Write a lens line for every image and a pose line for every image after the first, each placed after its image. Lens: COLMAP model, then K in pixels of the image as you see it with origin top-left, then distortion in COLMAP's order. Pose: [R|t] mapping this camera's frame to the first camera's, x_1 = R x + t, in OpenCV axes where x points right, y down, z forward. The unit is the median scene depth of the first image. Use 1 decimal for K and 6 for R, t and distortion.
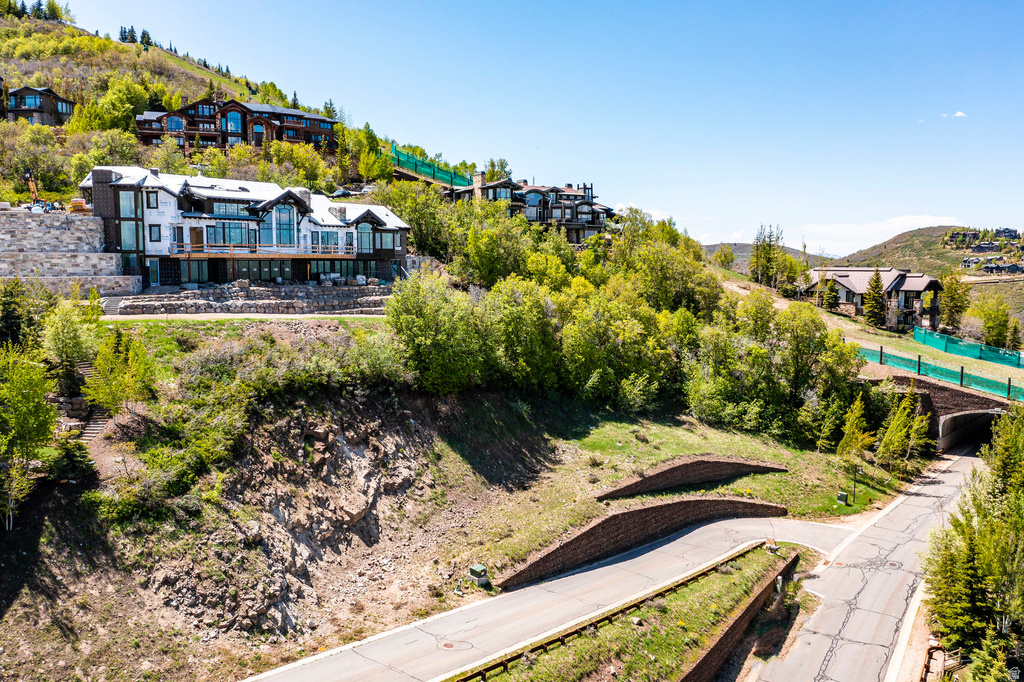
lens RADIAL K [[811.4, 0, 513.2], [0, 811.4, 342.4], [0, 0, 1]] dist [-0.010262, 0.001489]
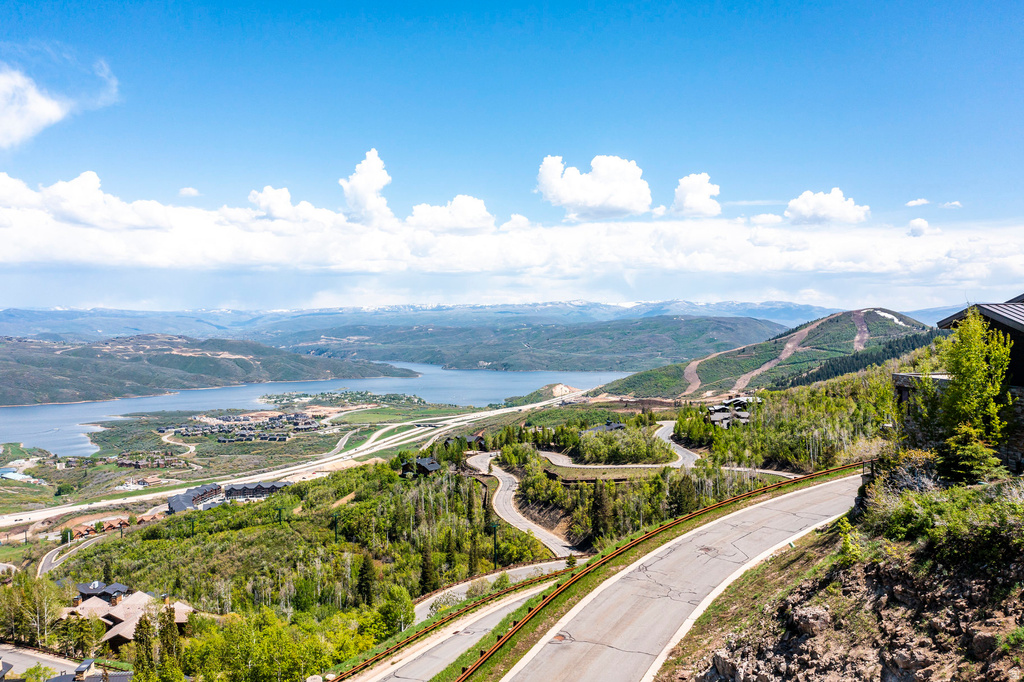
lens RADIAL K [[810.4, 0, 512.1], [0, 810.4, 343.2], [0, 0, 1]] dist [-0.010530, -0.002672]
pose [[-0.979935, 0.017792, -0.198523, 0.020545], [-0.006530, 0.992608, 0.121192, -0.039849], [0.199212, 0.120057, -0.972574, 1.073285]]
